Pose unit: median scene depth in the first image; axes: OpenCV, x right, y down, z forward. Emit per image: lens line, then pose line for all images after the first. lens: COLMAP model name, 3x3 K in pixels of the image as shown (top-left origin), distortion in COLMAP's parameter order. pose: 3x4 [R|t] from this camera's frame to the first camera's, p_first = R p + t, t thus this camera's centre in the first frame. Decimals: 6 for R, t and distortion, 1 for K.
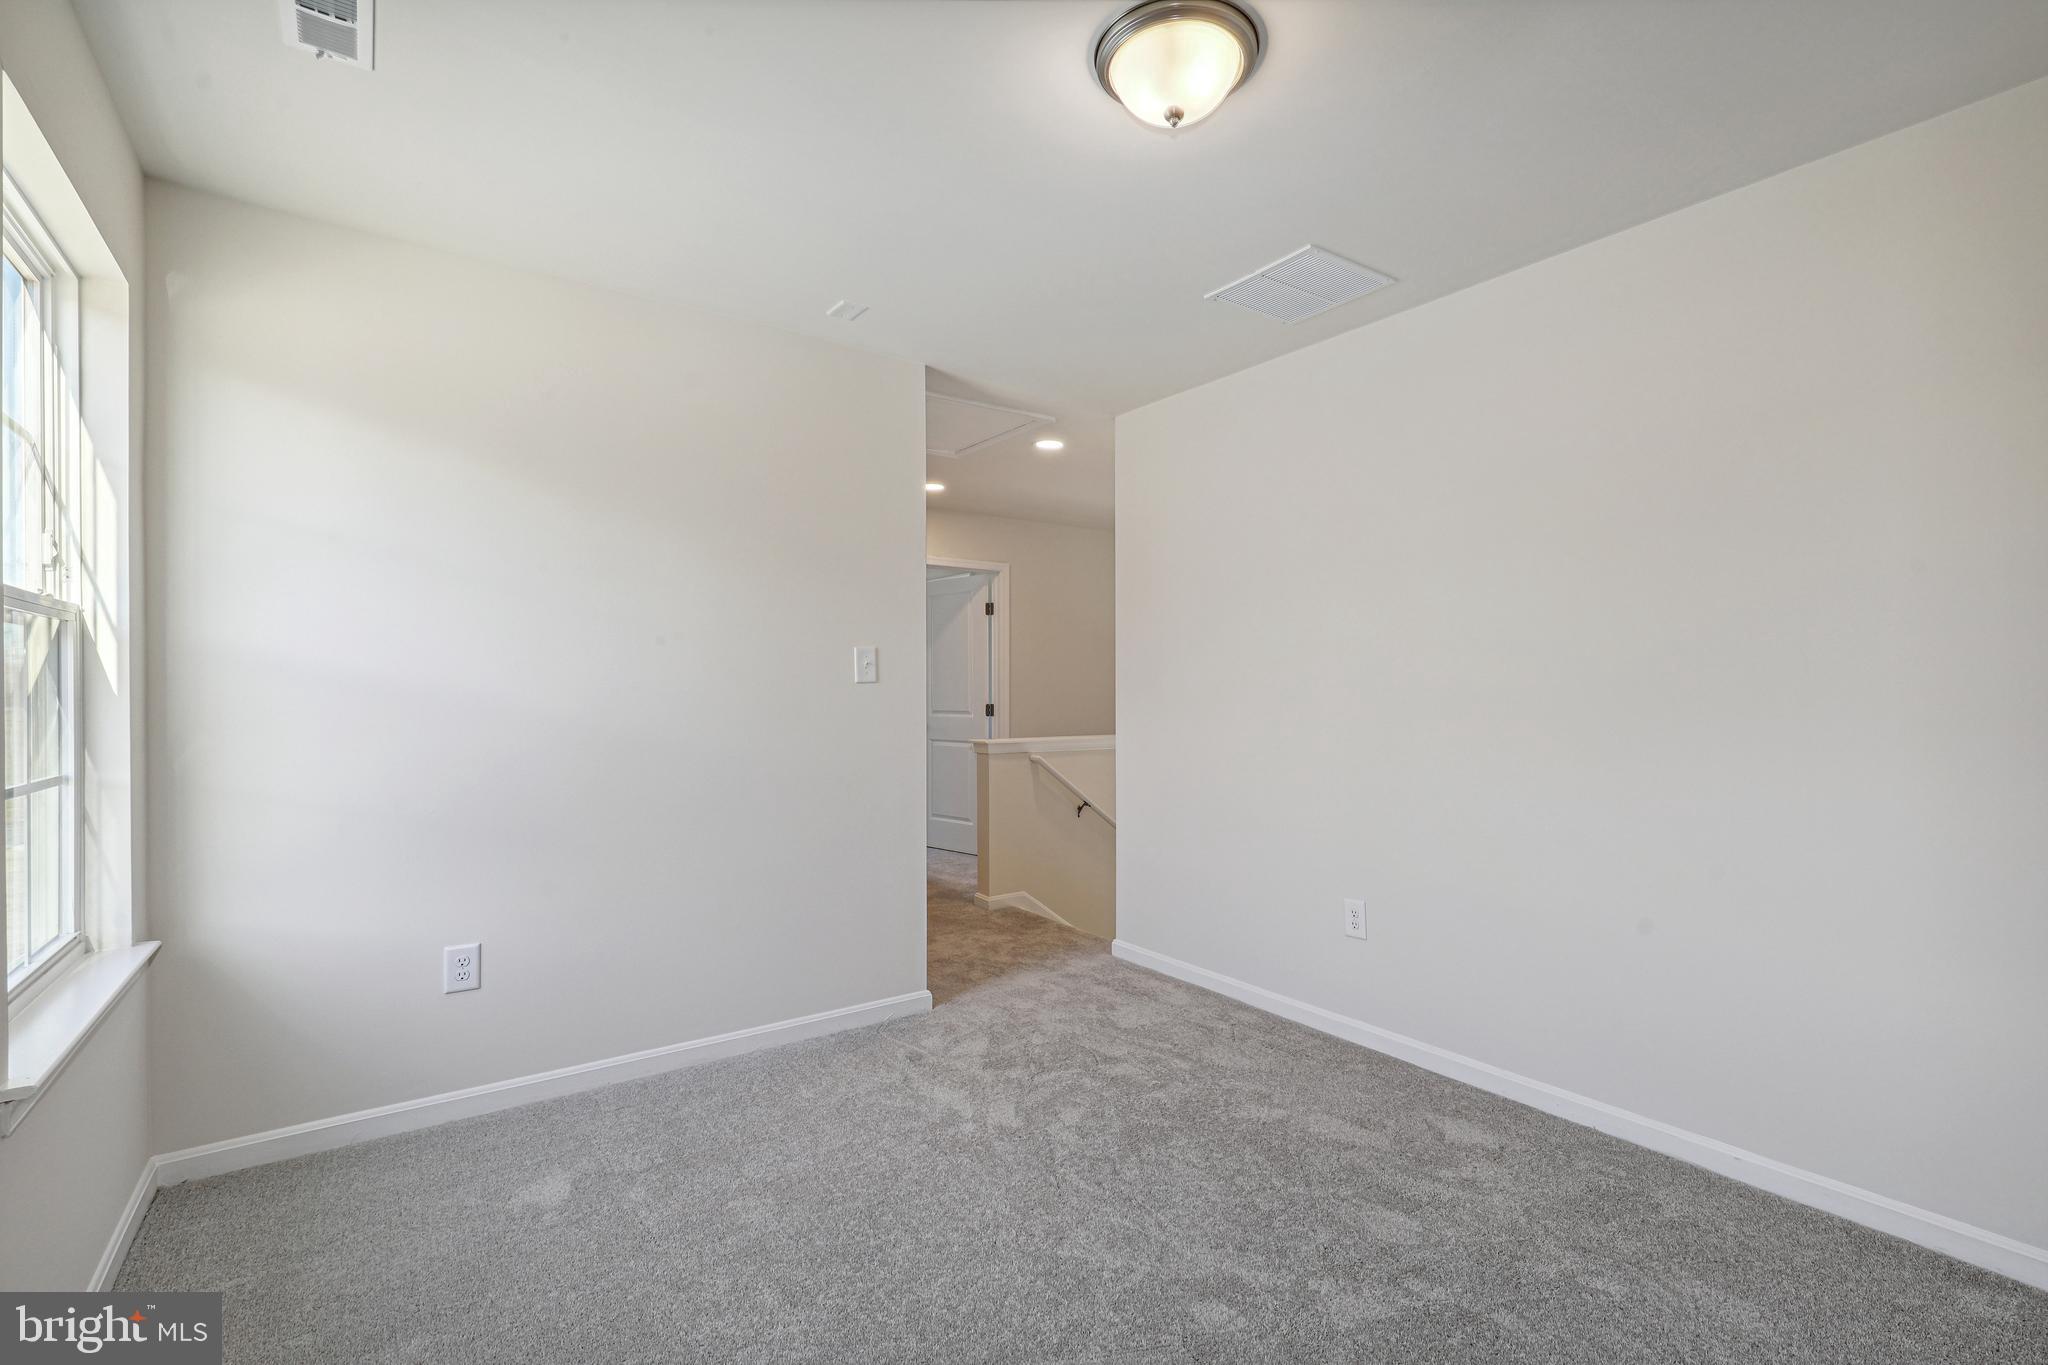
lens RADIAL K [[961.1, 0, 1030.9], [0, 961.1, 694.0], [0, 0, 1]] dist [0.034649, -0.000399]
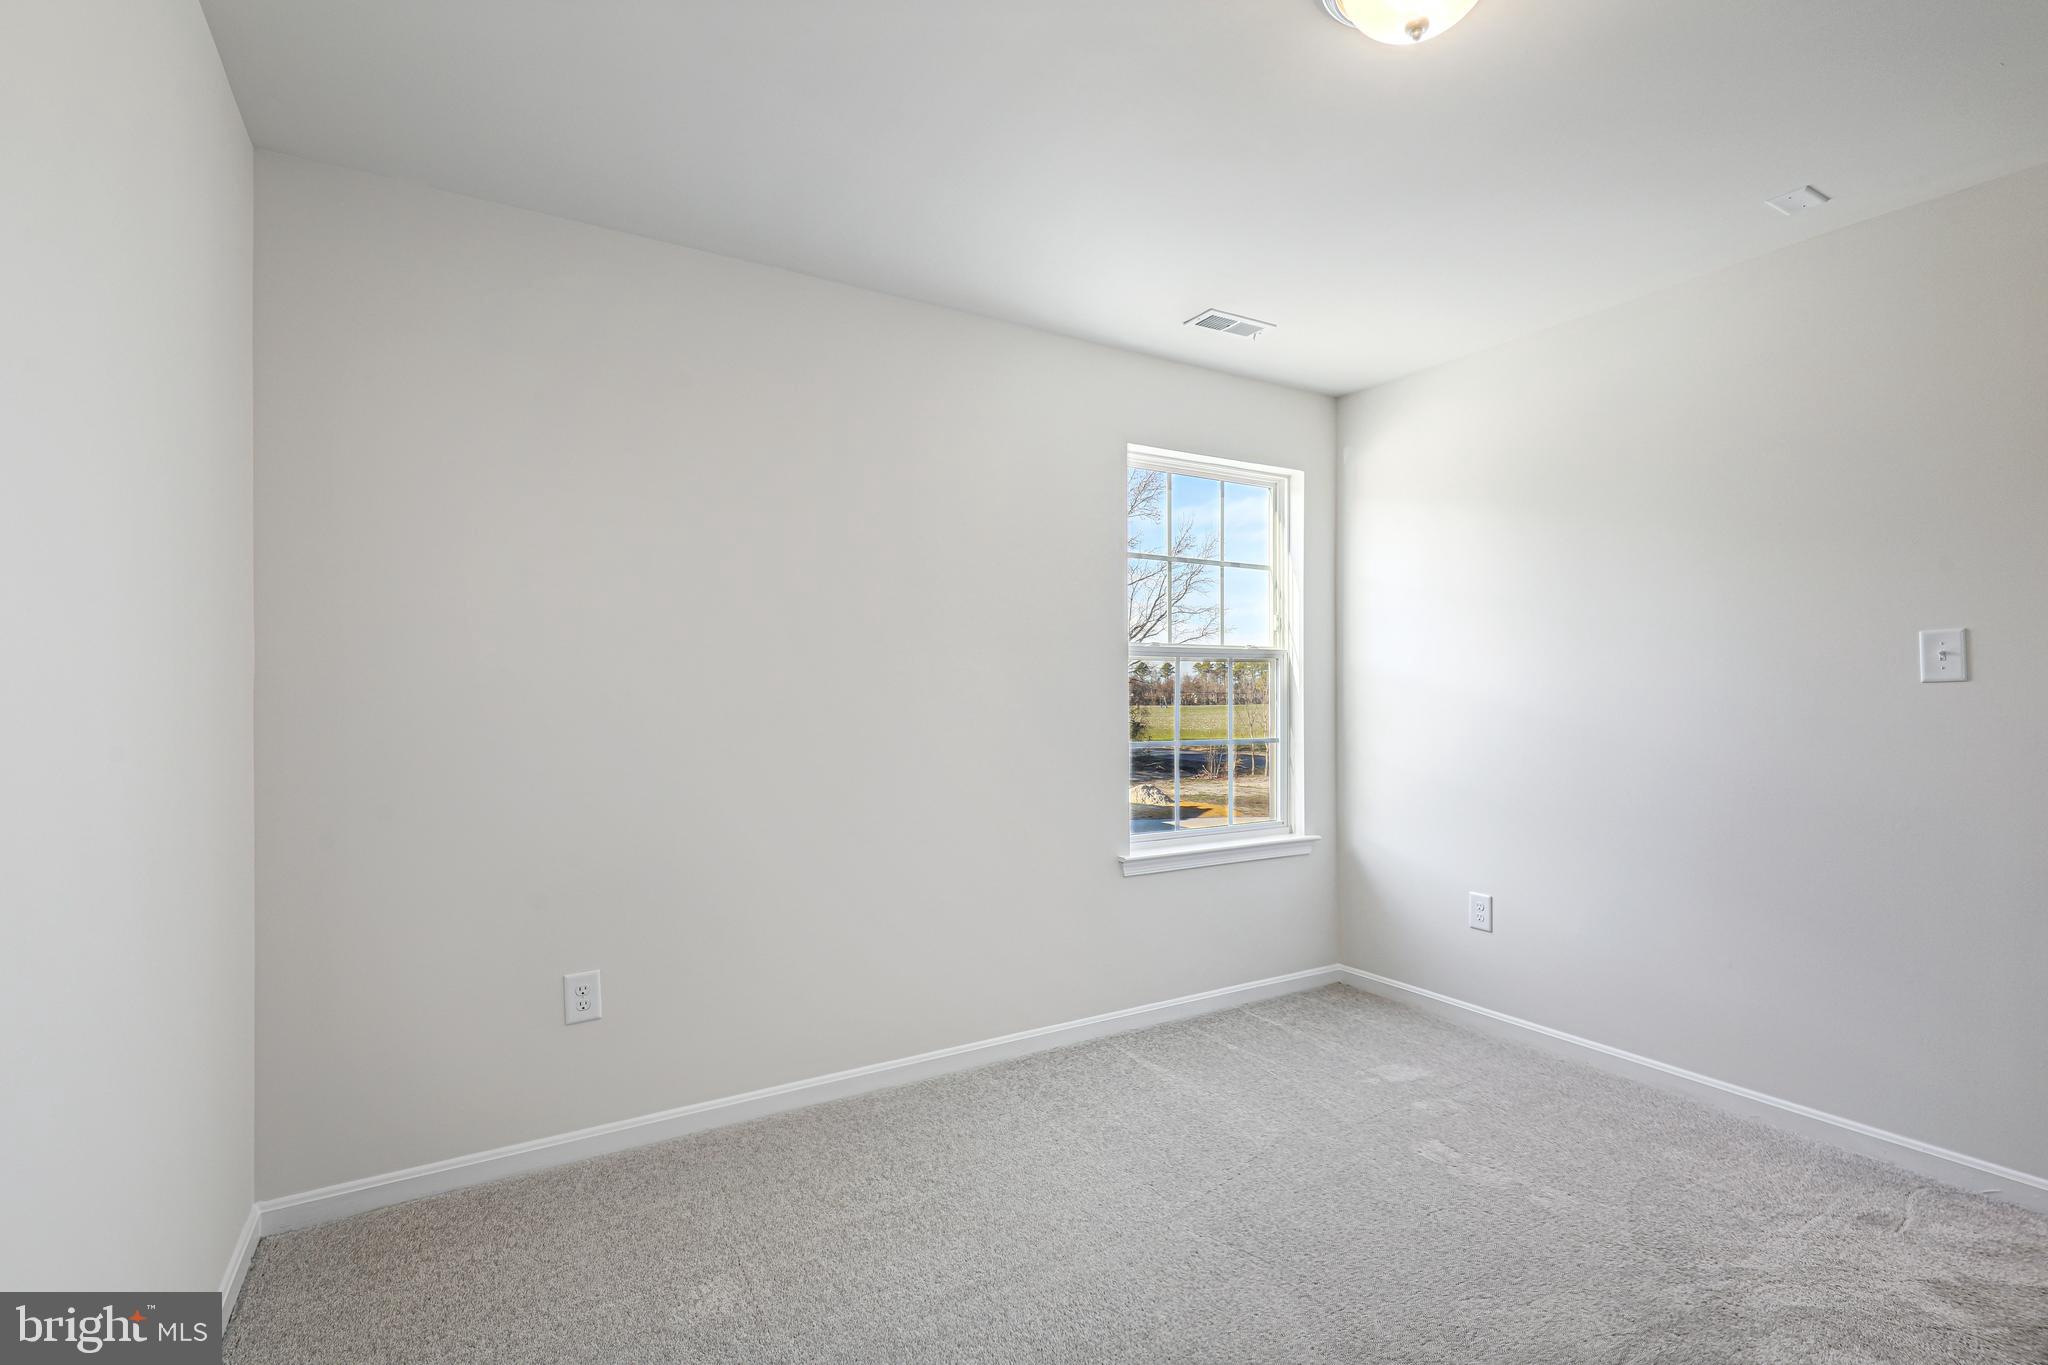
lens RADIAL K [[961.1, 0, 1030.9], [0, 961.1, 694.0], [0, 0, 1]] dist [0.034649, -0.000399]
pose [[-0.064913, 0.000629, -0.997891, 0.783703], [-0.000322, 1.000000, 0.000651, -0.003935], [0.997891, 0.000363, -0.064913, 0.539807]]
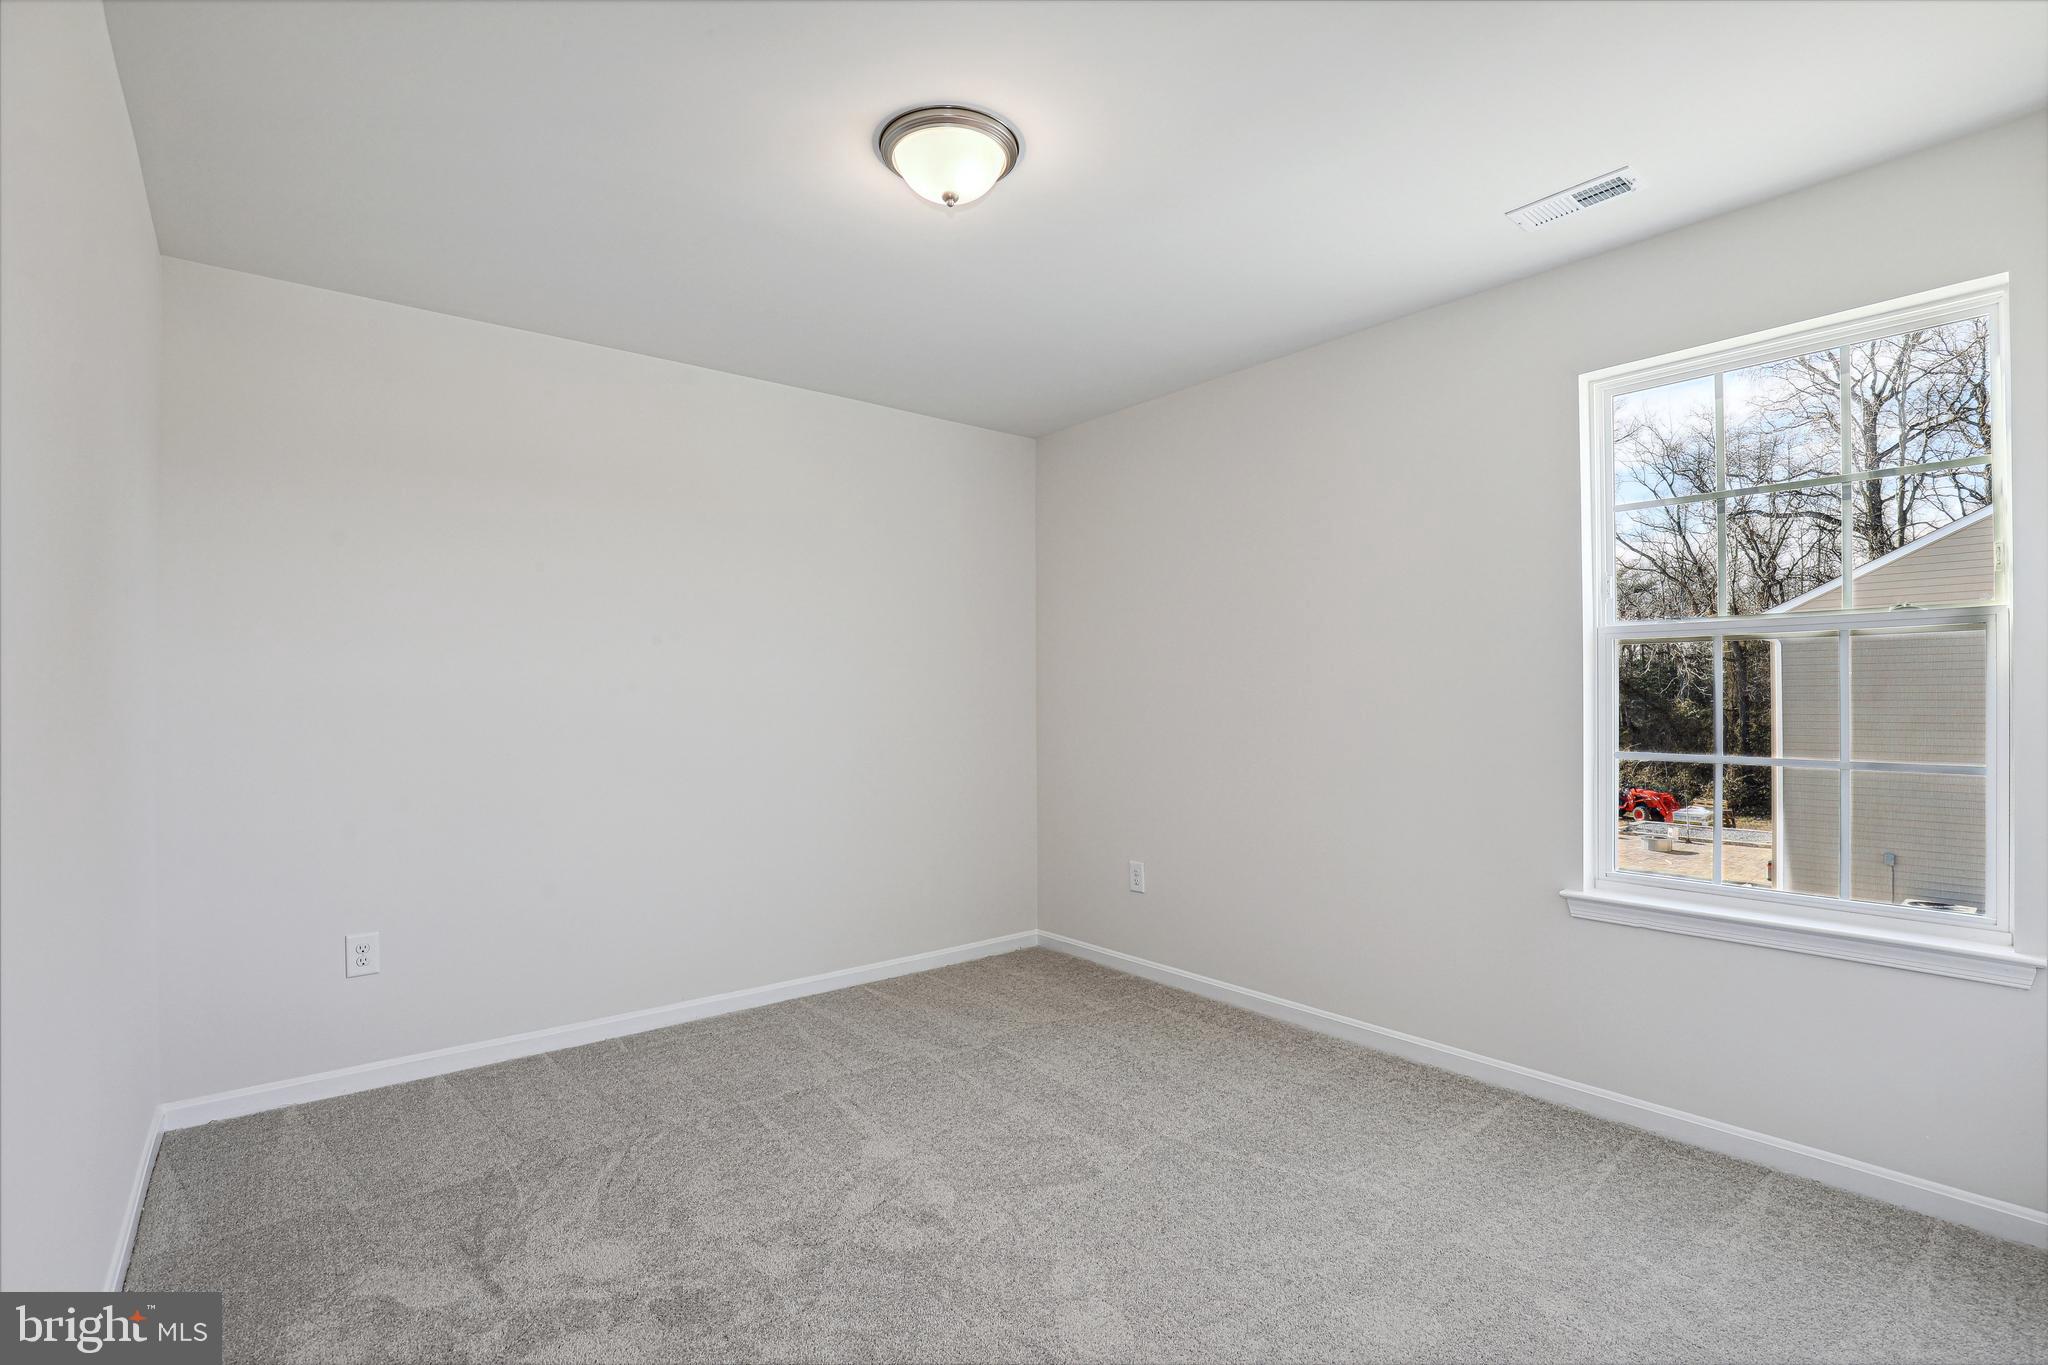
lens RADIAL K [[920.2, 0, 1019.8], [0, 920.2, 684.4], [0, 0, 1]] dist [0.000919, -0.000053]
pose [[-0.995734, 0.005011, -0.092133, 0.136477], [0.005850, 0.999944, -0.008839, -0.002672], [0.092084, -0.009340, -0.995707, 1.570165]]
